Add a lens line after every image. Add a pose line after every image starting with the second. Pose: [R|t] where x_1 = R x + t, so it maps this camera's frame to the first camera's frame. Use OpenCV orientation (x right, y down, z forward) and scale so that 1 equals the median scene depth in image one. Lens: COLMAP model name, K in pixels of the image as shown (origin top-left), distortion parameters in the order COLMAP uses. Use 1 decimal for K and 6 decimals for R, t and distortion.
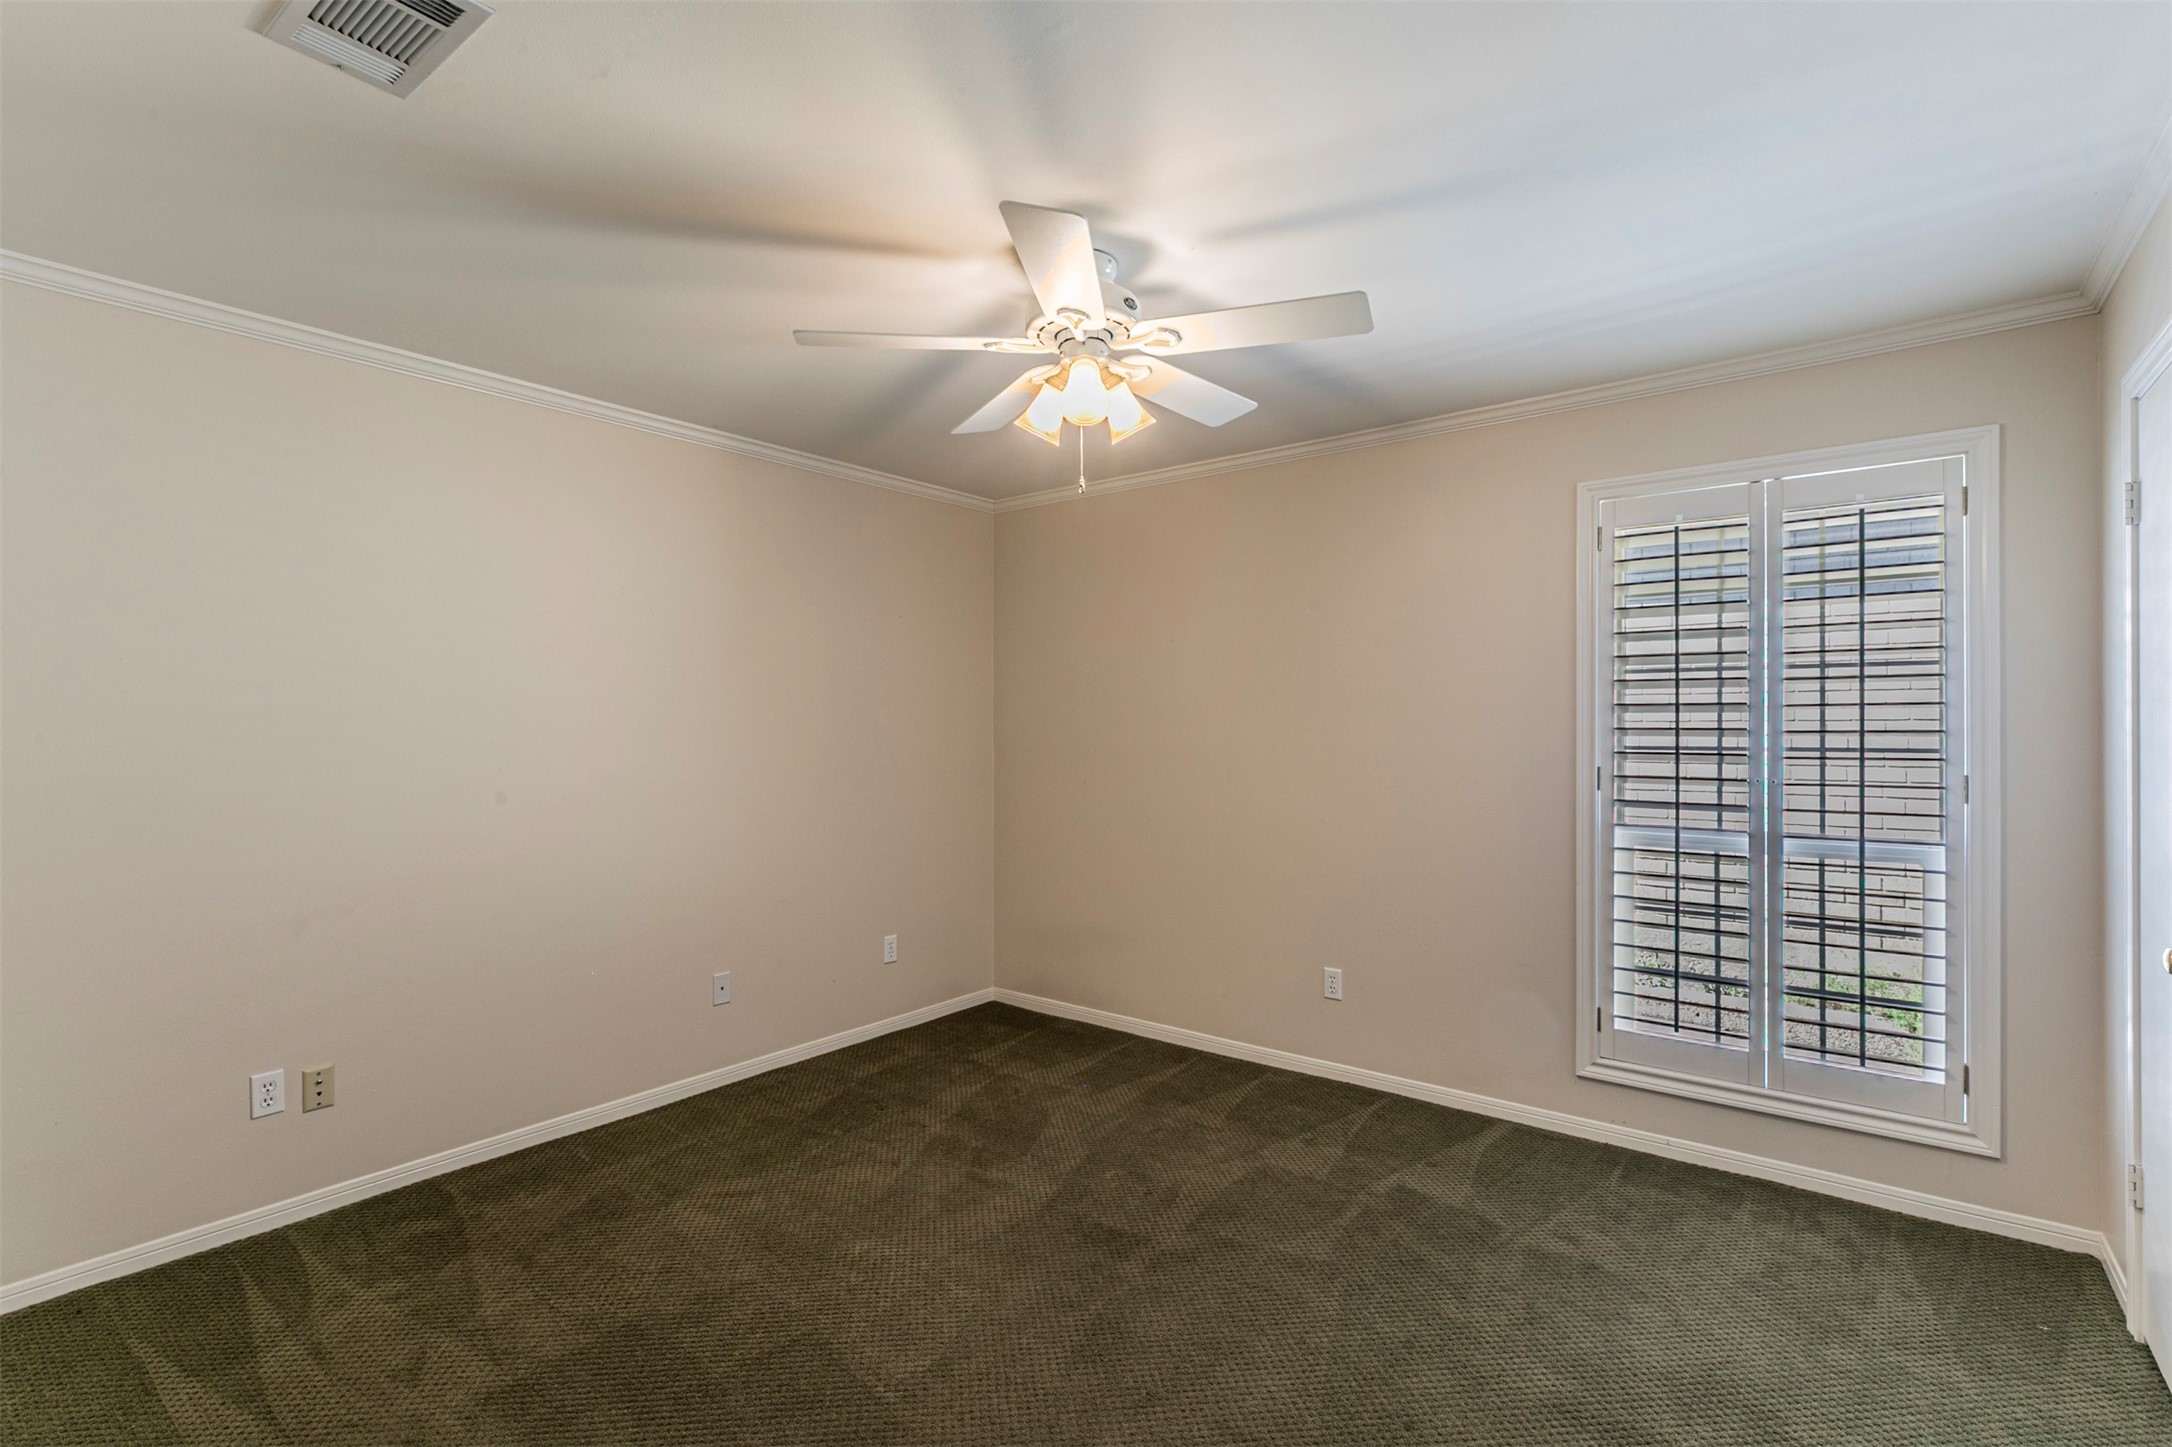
lens RADIAL K [[994.7, 0, 1082.1], [0, 994.7, 728.2], [0, 0, 1]] dist [0.004837, -0.003517]
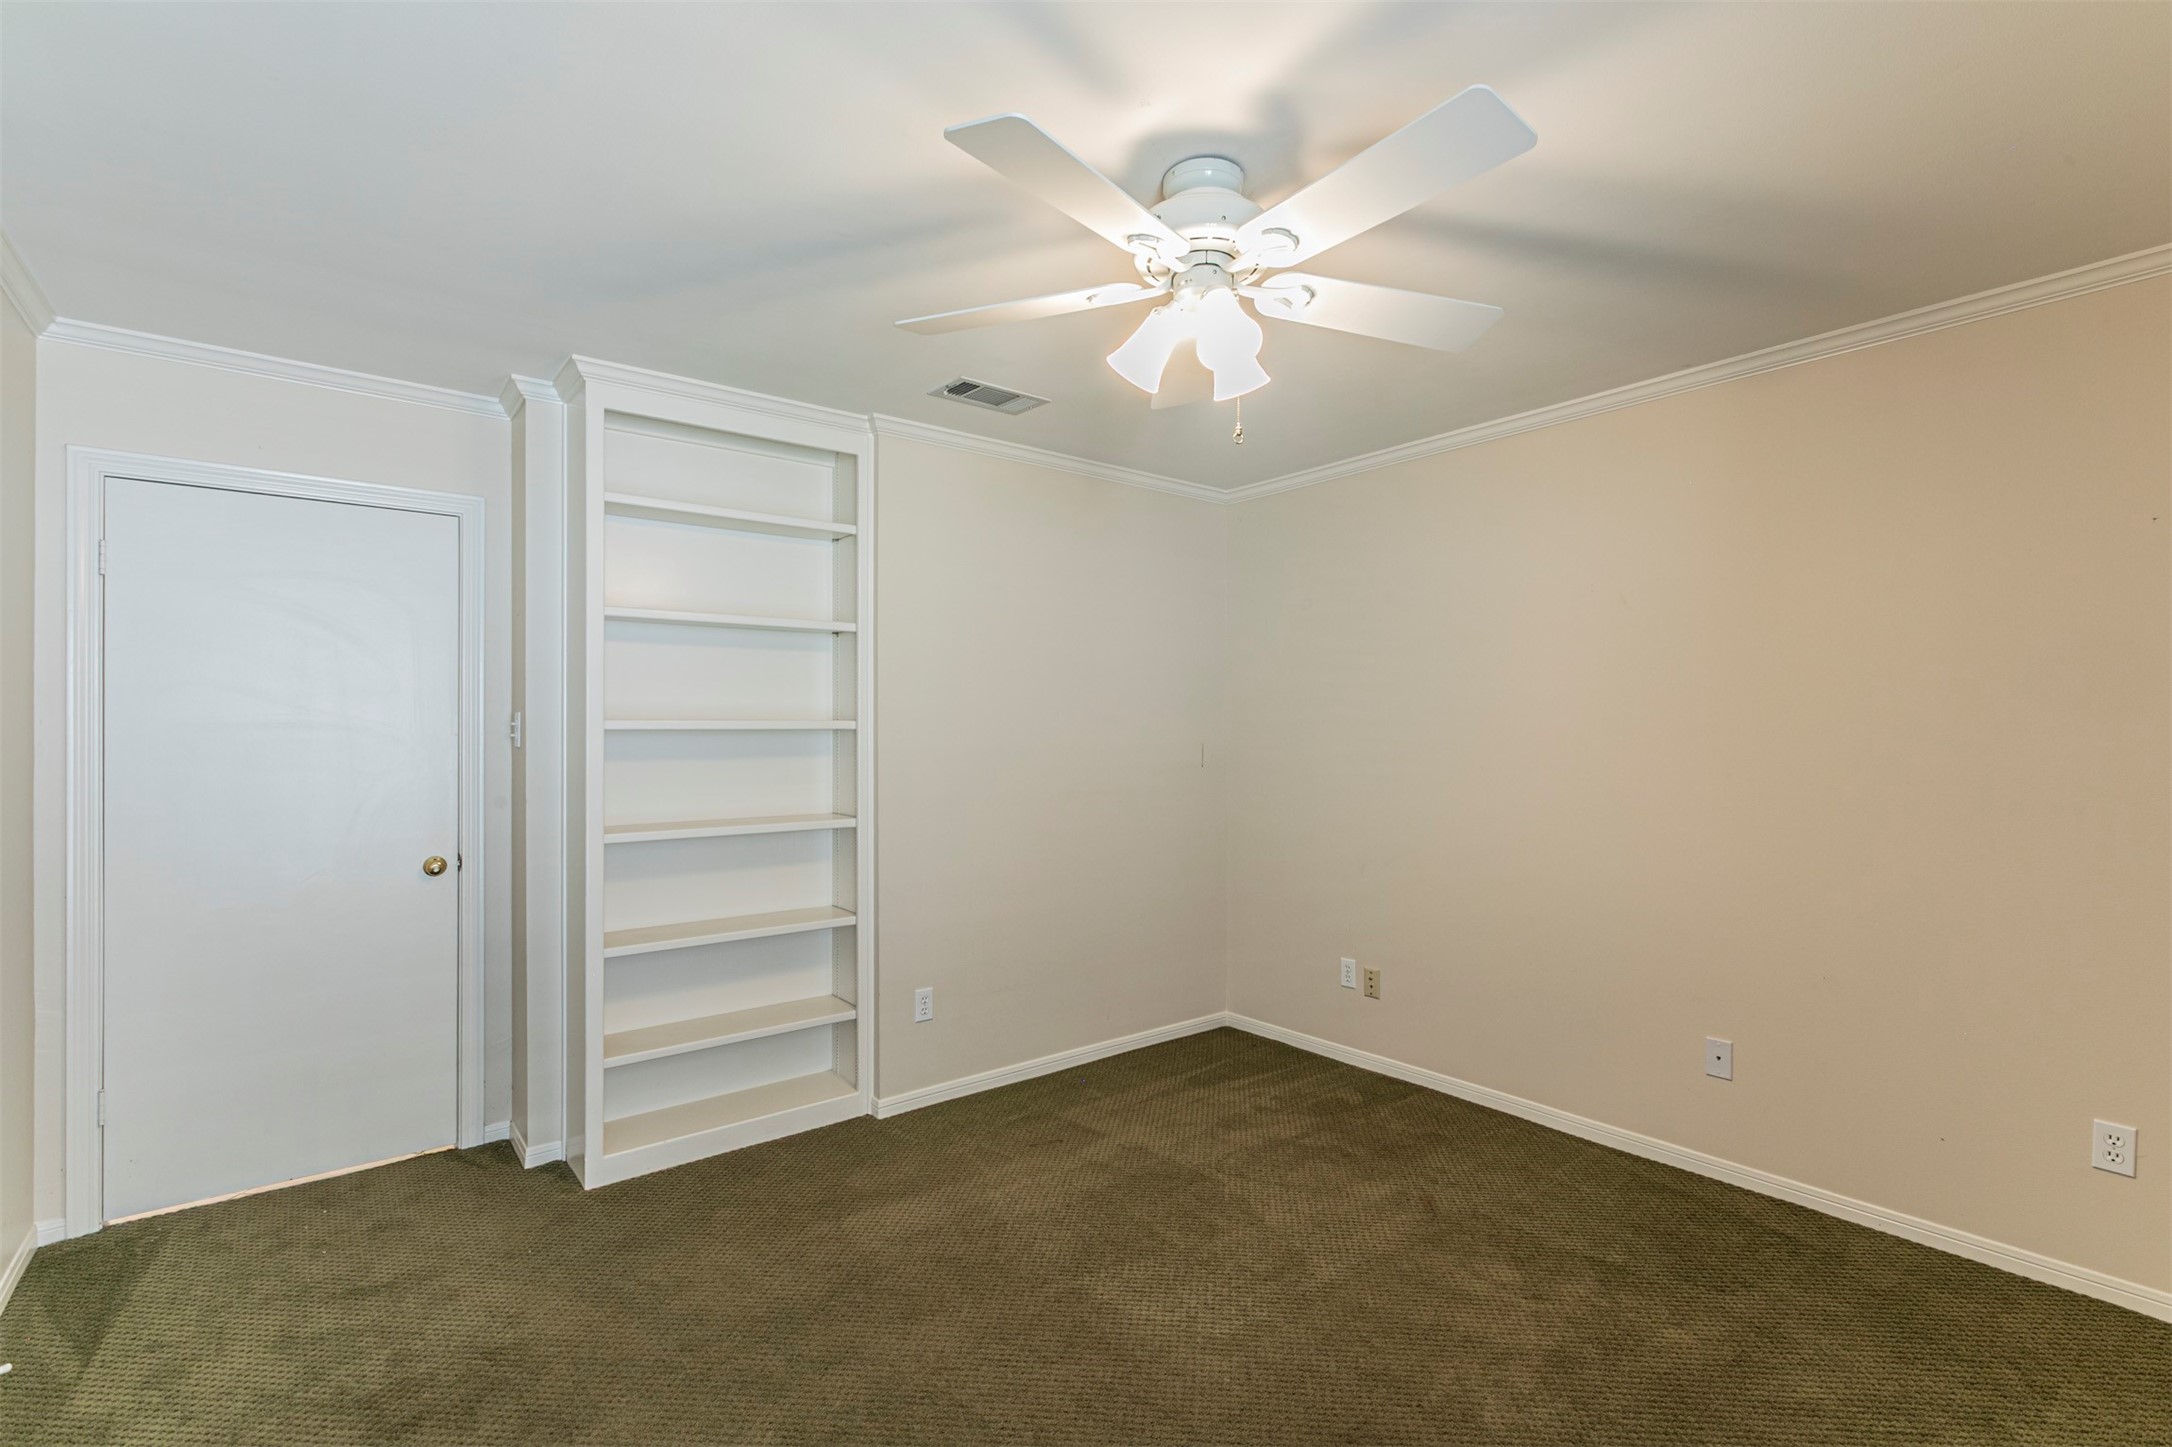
lens RADIAL K [[994.7, 0, 1081.3], [0, 994.7, 719.6], [0, 0, 1]] dist [0.004837, -0.003517]
pose [[-0.227104, -0.005939, -0.973853, 0.706441], [-0.002692, 0.999981, -0.005470, -0.005704], [0.973867, 0.001379, -0.227115, 0.905738]]
